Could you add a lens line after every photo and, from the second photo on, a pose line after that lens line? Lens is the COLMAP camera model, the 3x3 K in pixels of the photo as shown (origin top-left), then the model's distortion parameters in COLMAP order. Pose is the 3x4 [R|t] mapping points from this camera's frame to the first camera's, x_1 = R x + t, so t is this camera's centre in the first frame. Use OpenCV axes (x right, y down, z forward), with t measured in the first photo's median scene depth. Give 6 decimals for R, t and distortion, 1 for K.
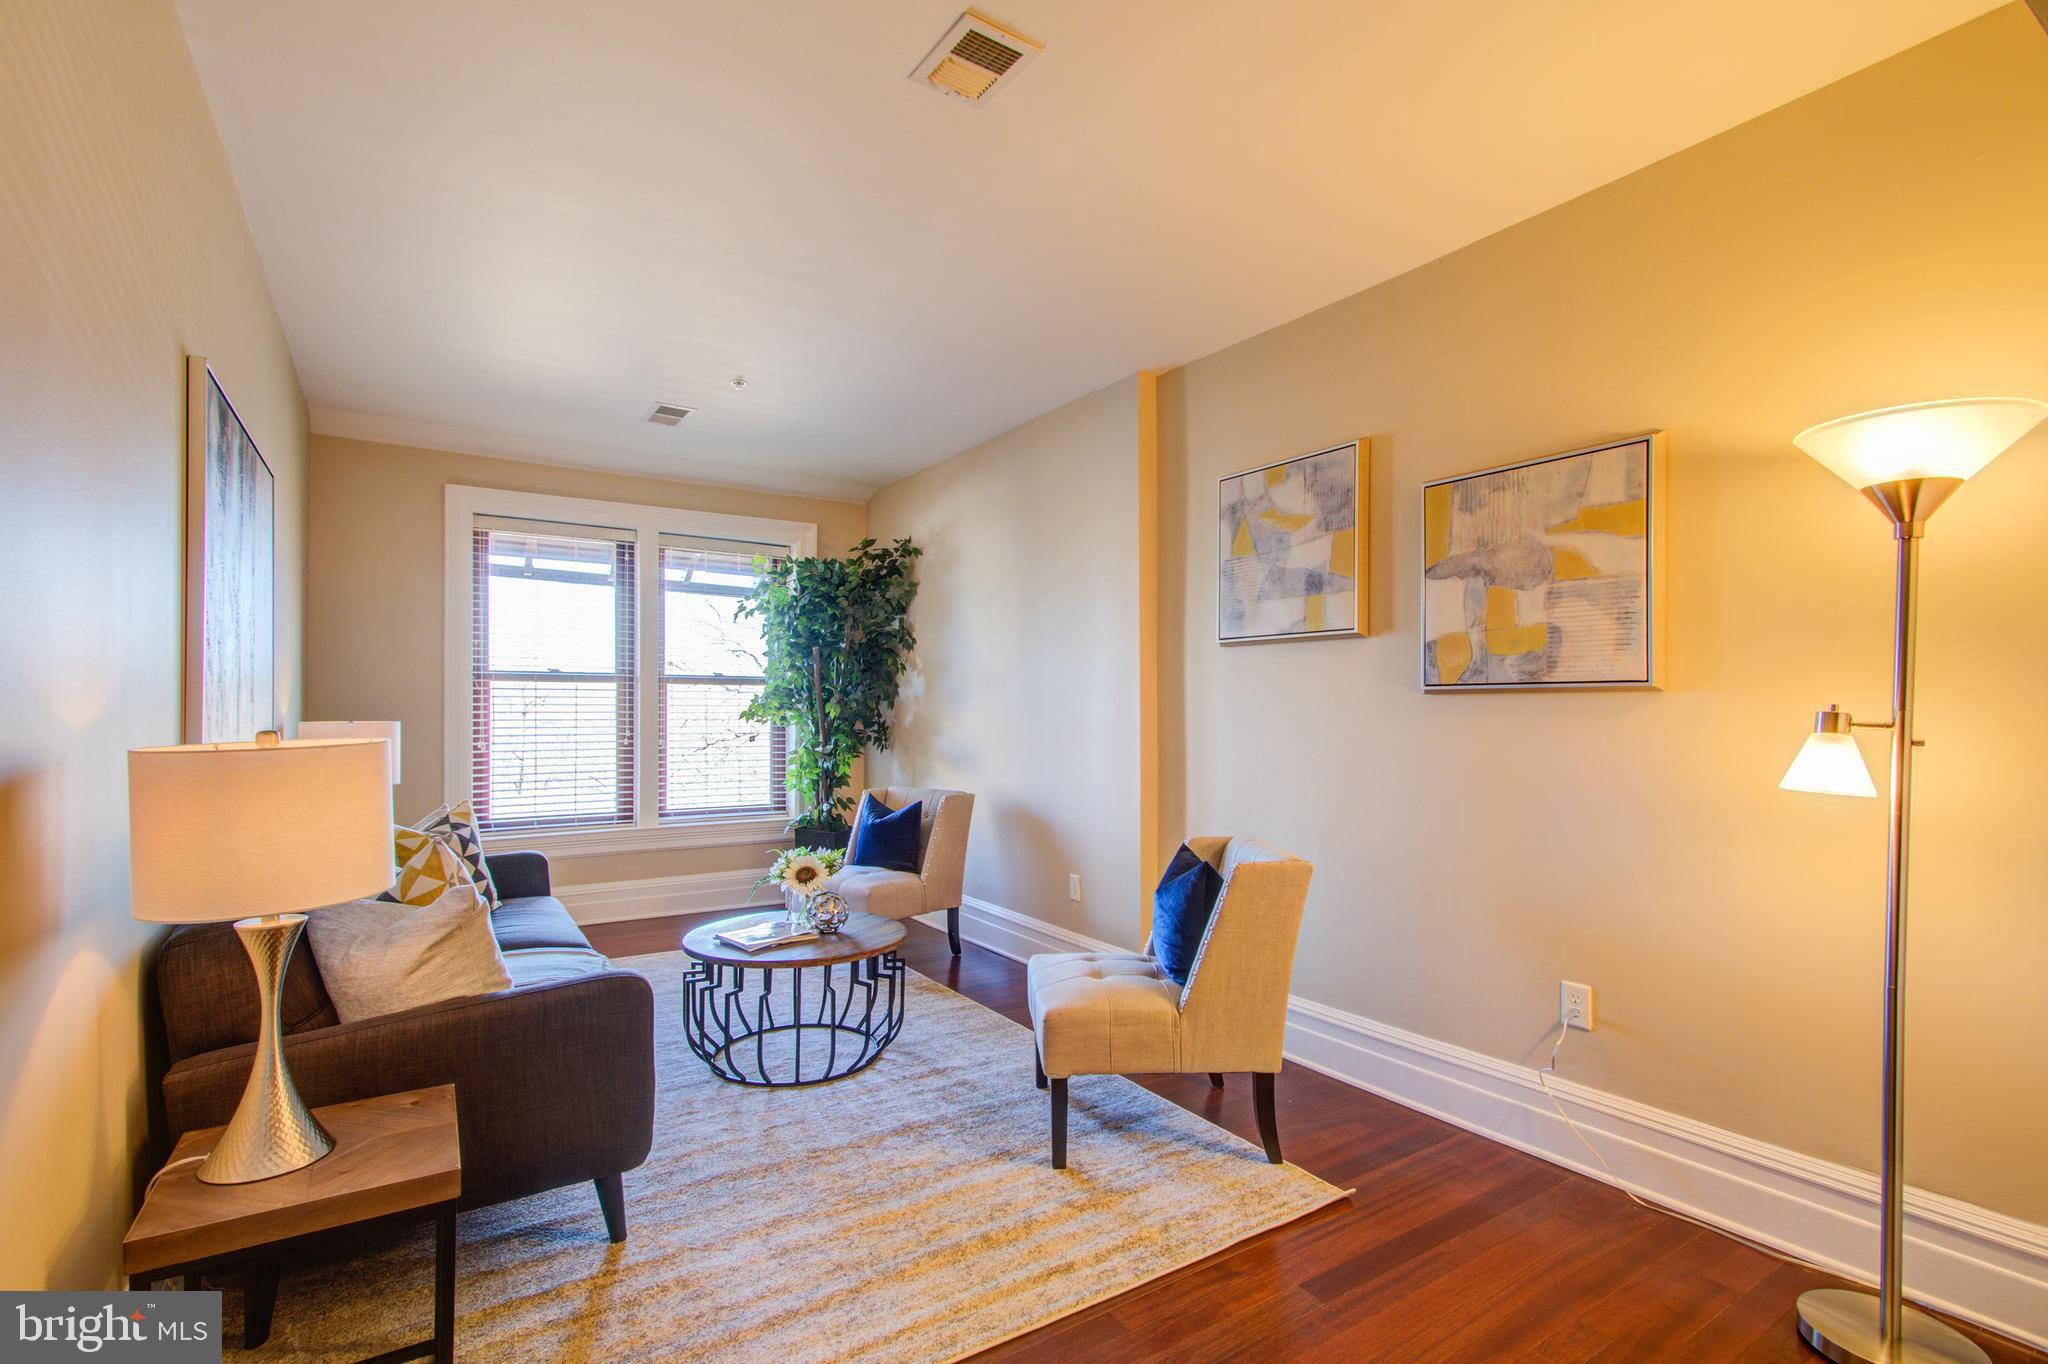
lens RADIAL K [[934.3, 0, 1012.8], [0, 934.3, 694.1], [0, 0, 1]] dist [0.000964, 0.002802]
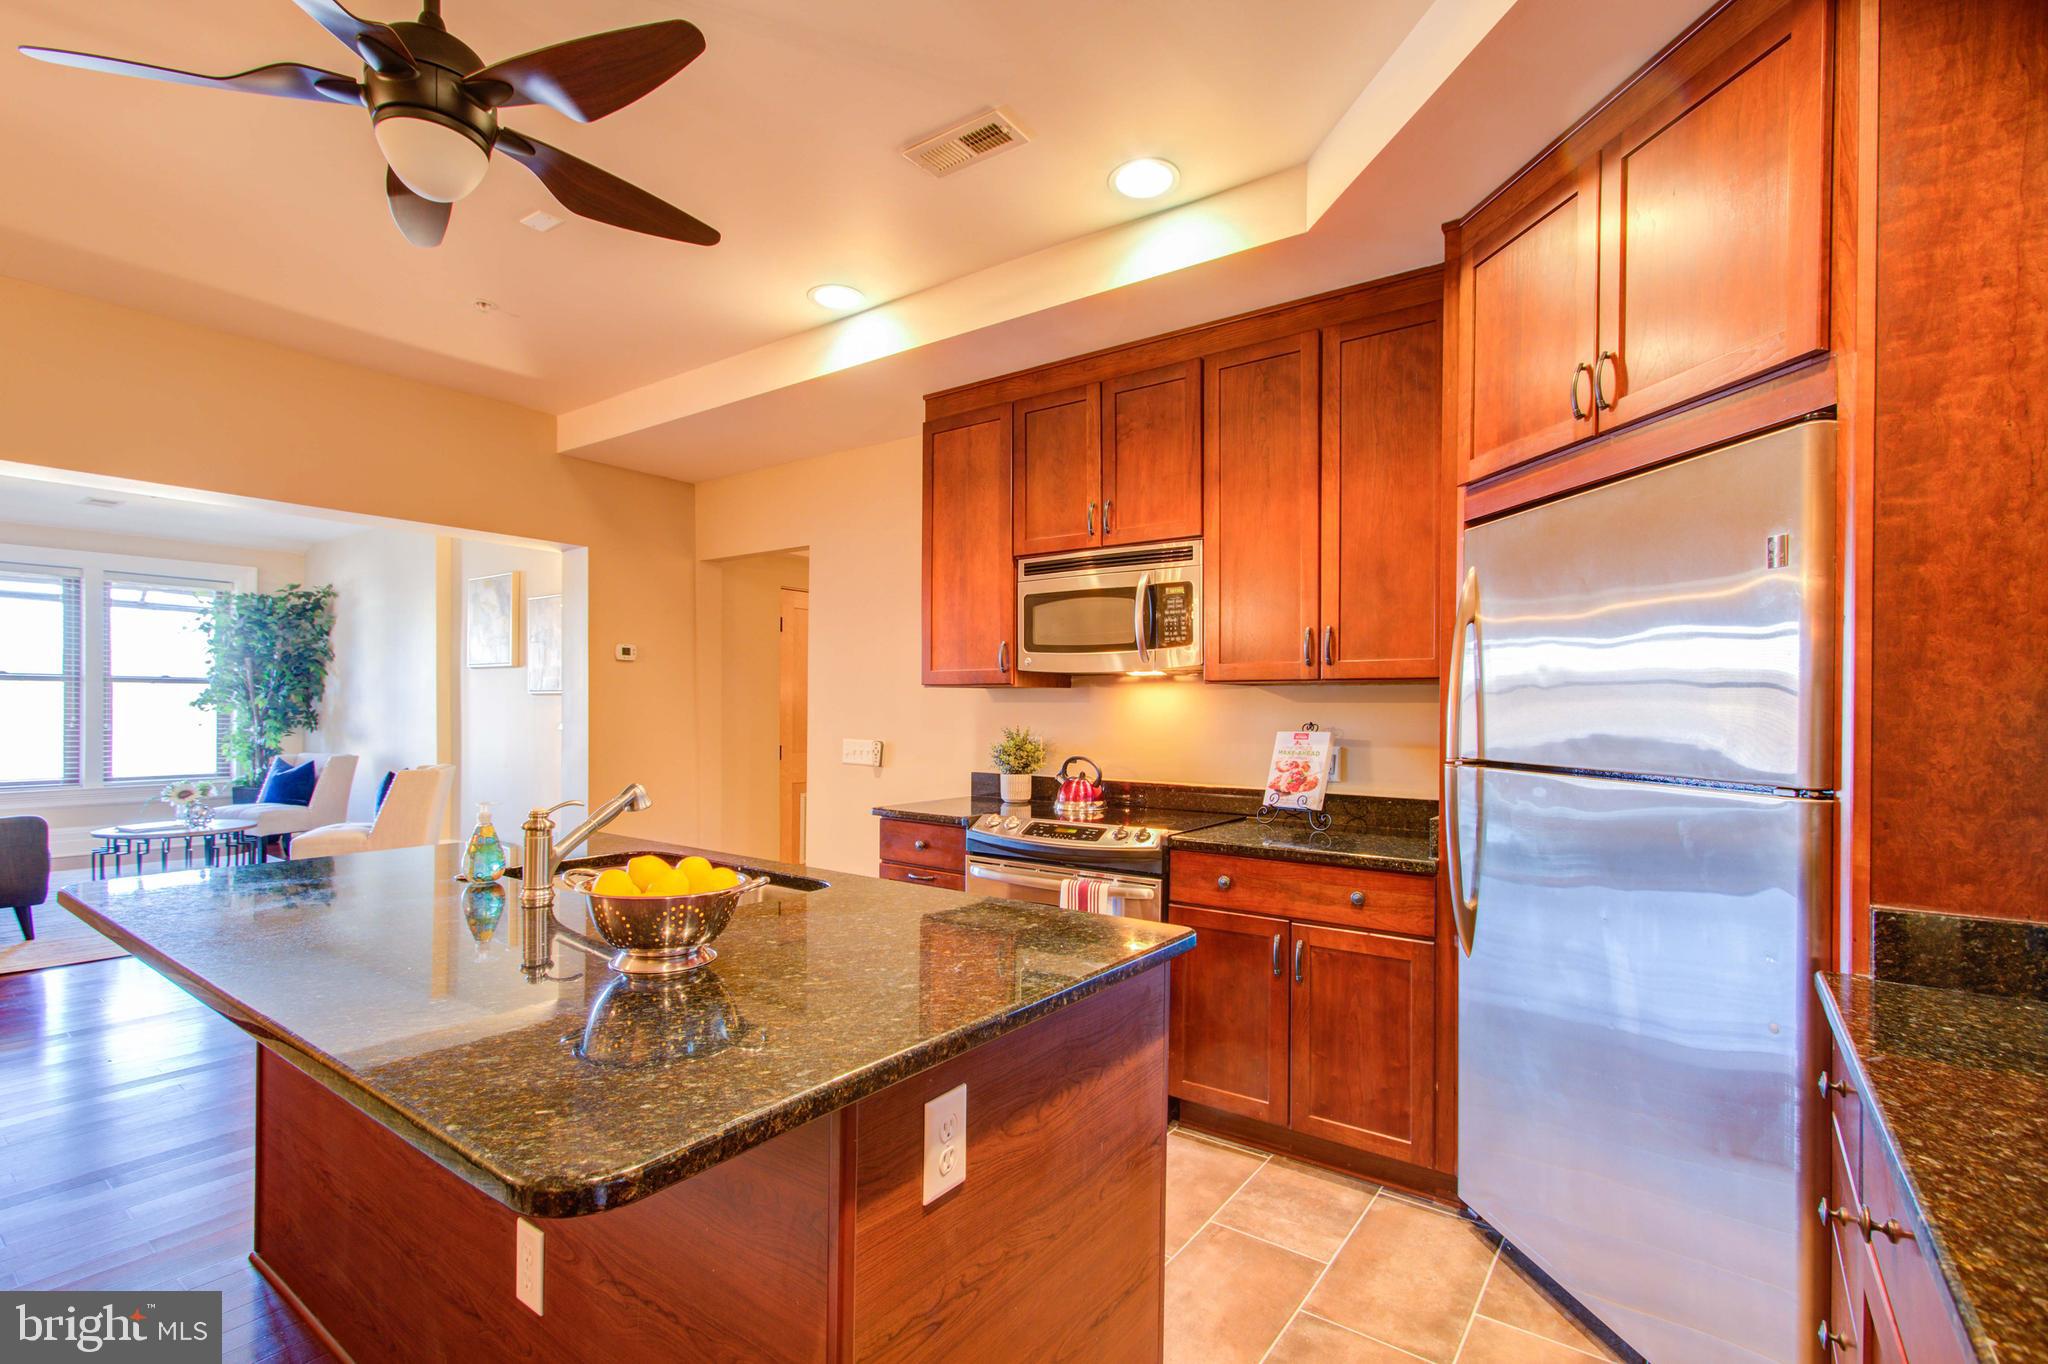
lens RADIAL K [[934.3, 0, 1034.0], [0, 934.3, 702.7], [0, 0, 1]] dist [0.000964, 0.002802]
pose [[0.932693, 0.005207, 0.360634, 0.386868], [-0.009395, 0.999907, 0.009863, -0.008138], [-0.360549, -0.012587, 0.932655, -0.751156]]
